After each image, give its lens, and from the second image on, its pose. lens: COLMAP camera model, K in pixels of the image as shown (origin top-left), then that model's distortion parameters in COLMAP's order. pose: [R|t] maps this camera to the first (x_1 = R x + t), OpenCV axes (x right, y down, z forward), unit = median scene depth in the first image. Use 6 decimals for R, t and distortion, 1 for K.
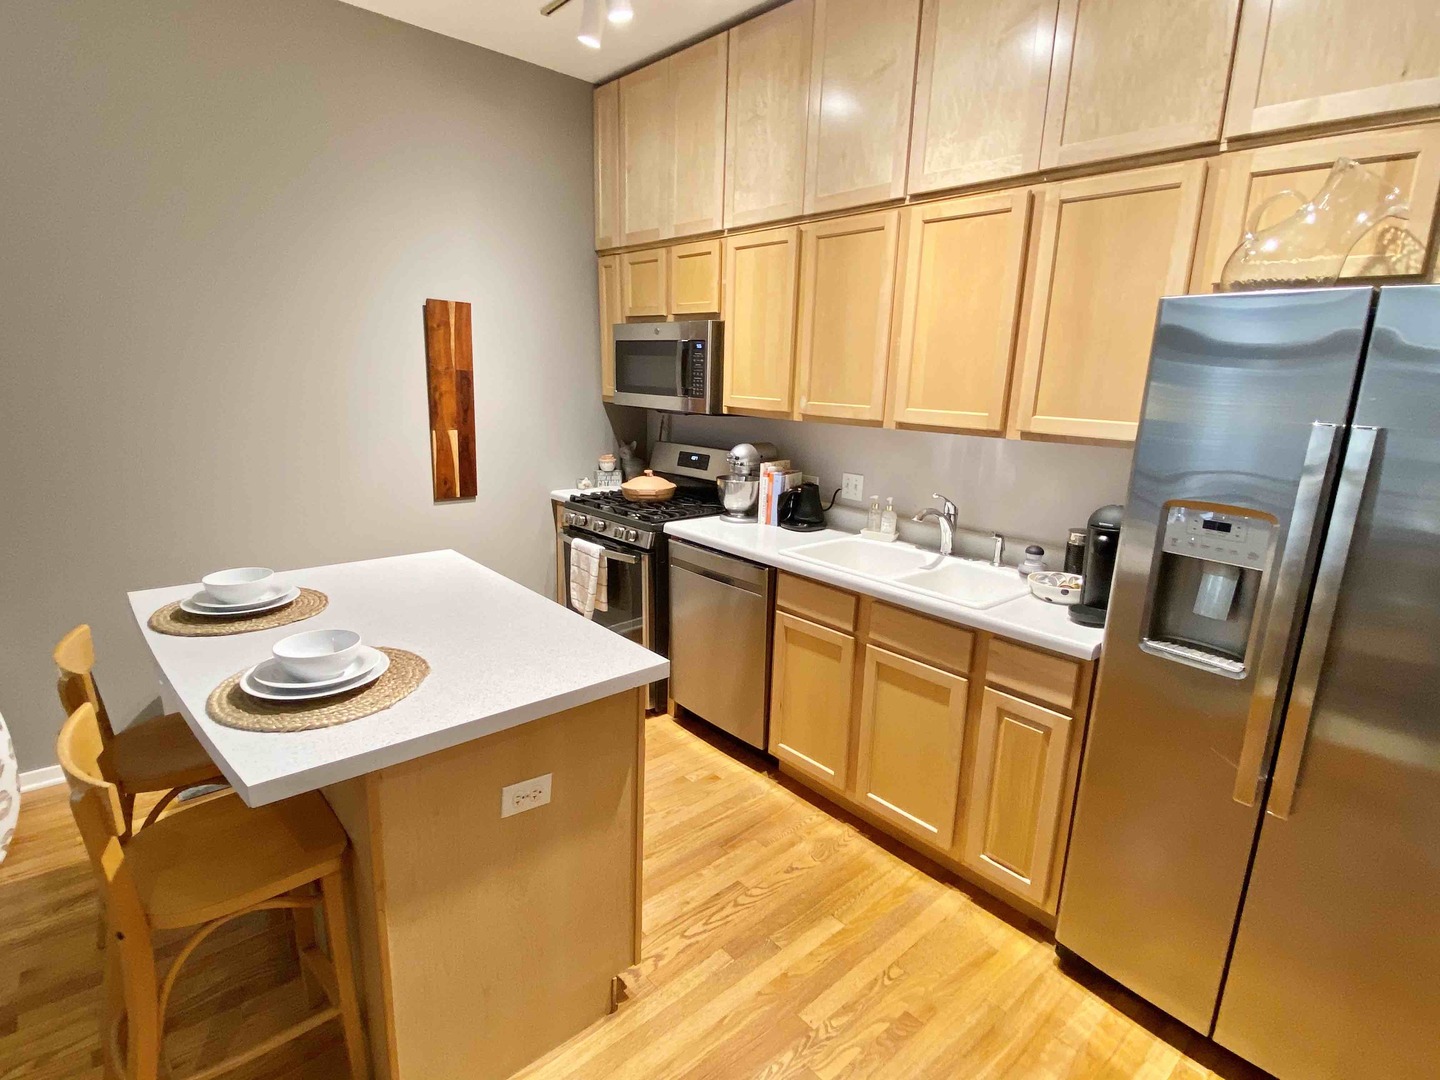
lens RADIAL K [[732.8, 0, 714.6], [0, 732.8, 547.7], [0, 0, 1]] dist [0.058390, -0.048846]
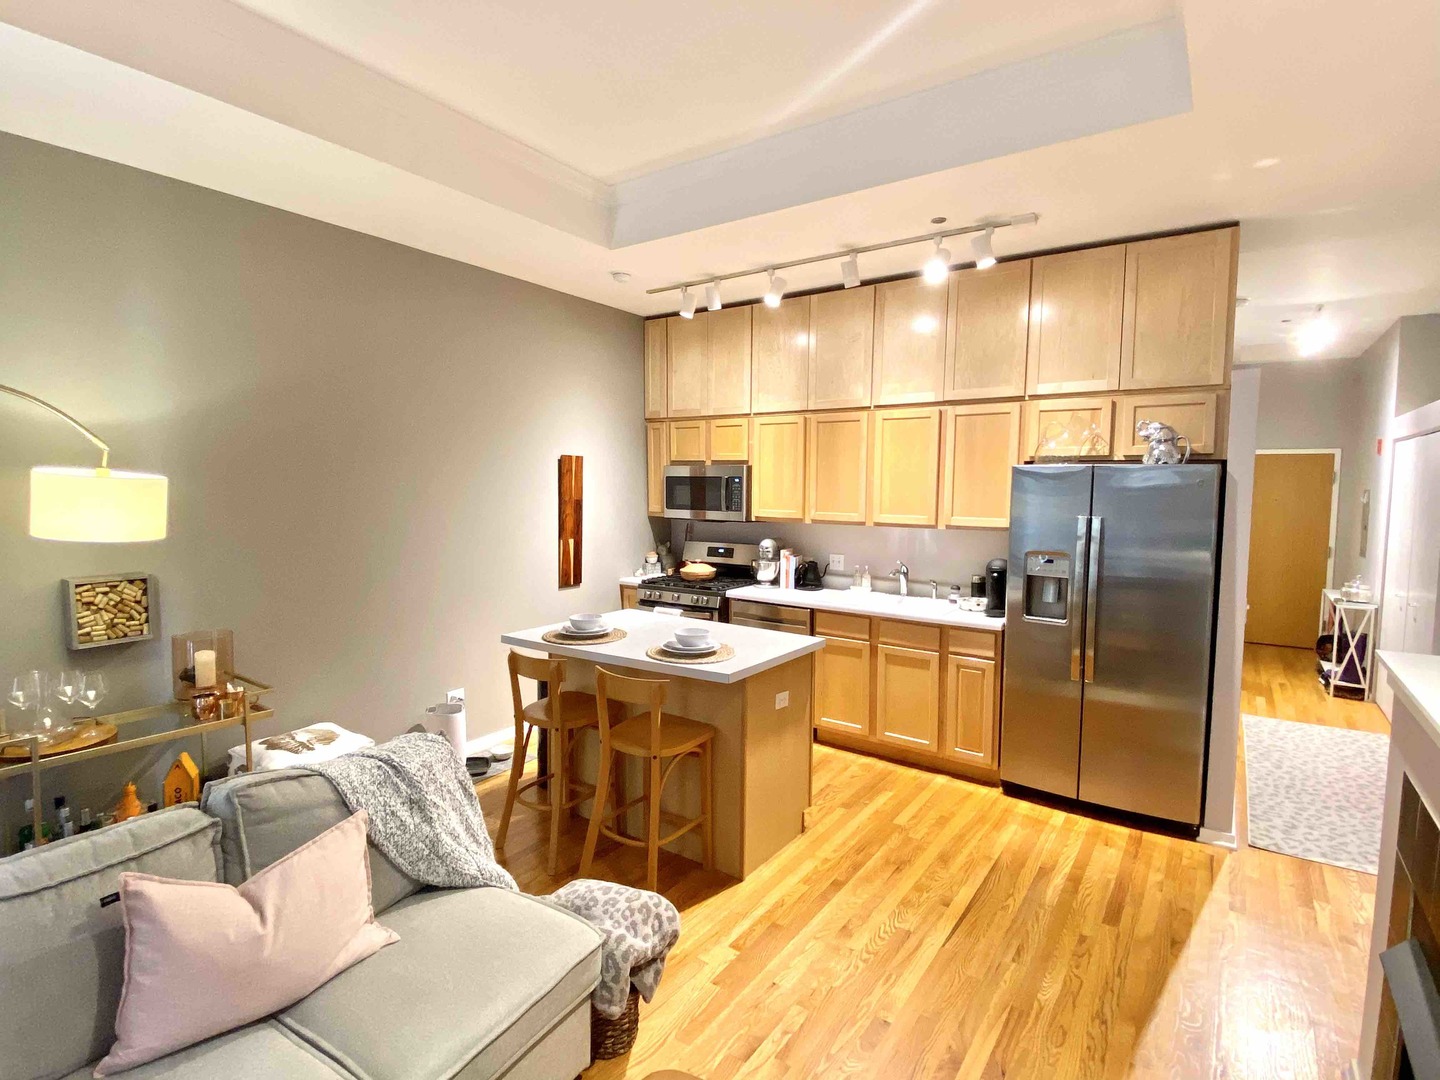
lens RADIAL K [[732.8, 0, 714.6], [0, 732.8, 547.7], [0, 0, 1]] dist [0.058390, -0.048846]
pose [[0.974461, -0.044997, 0.220004, -0.469577], [0.075321, 0.988457, -0.131452, 0.085582], [-0.211550, 0.144666, 0.966601, -0.565527]]
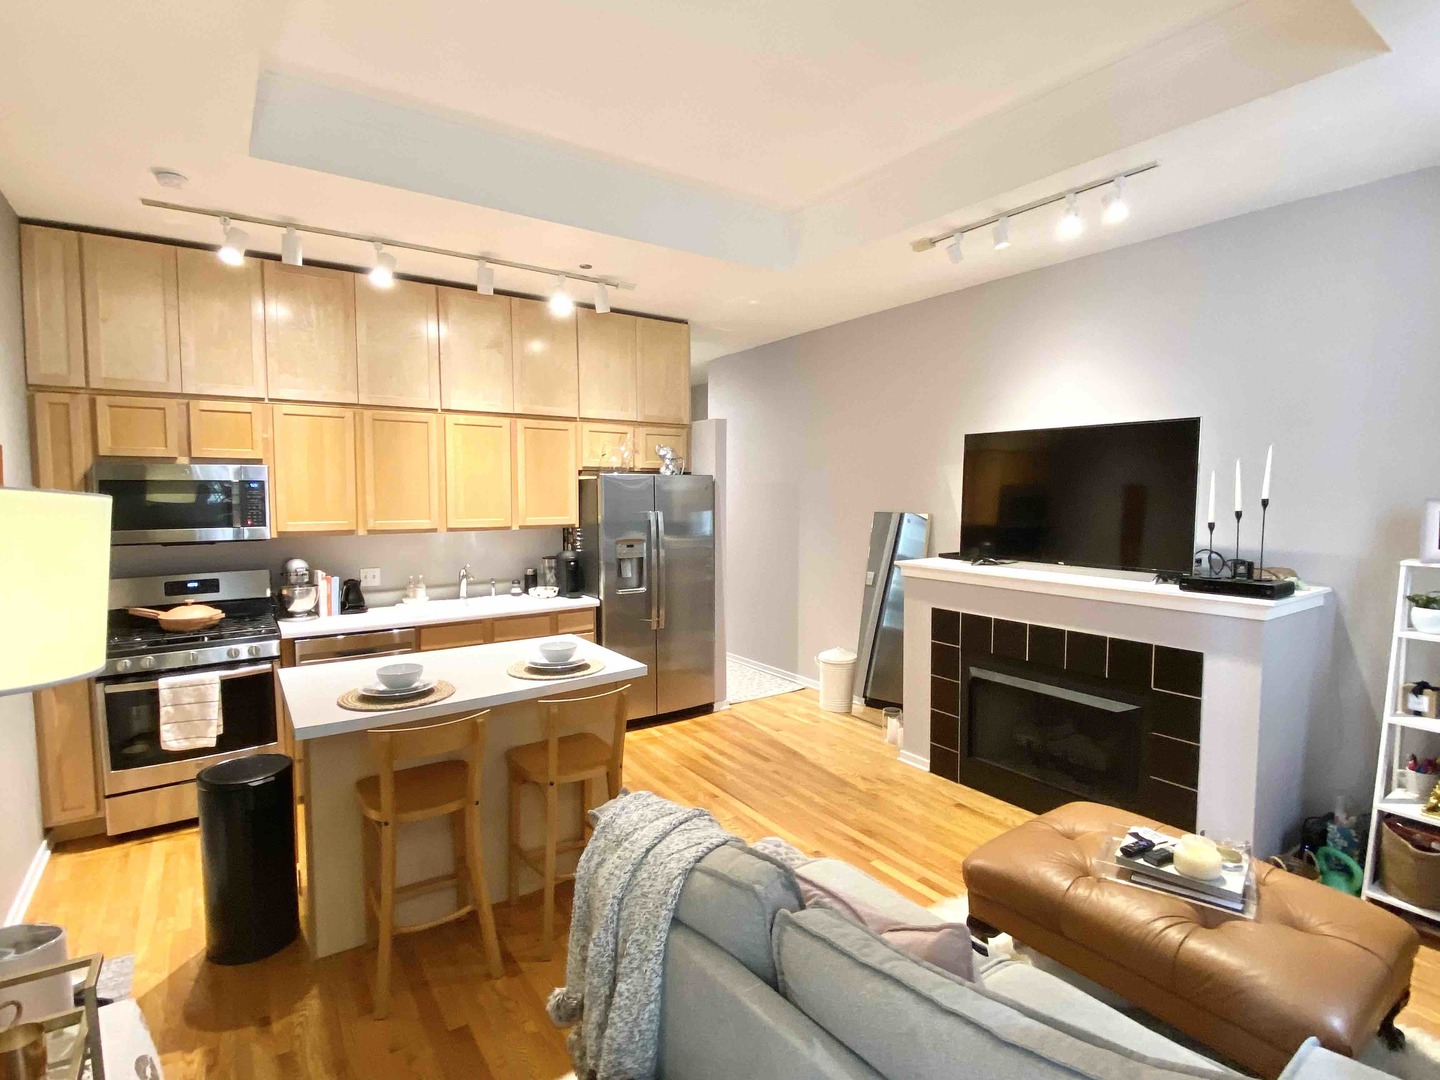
lens RADIAL K [[706.5, 0, 720.0], [0, 706.5, 540.0], [0, 0, 1]] dist [0.001535, -0.016056]
pose [[0.106708, -0.097853, 0.989464, -1.204246], [0.239839, 0.968293, 0.069894, -0.093023], [-0.964930, 0.229854, 0.126794, 0.148343]]
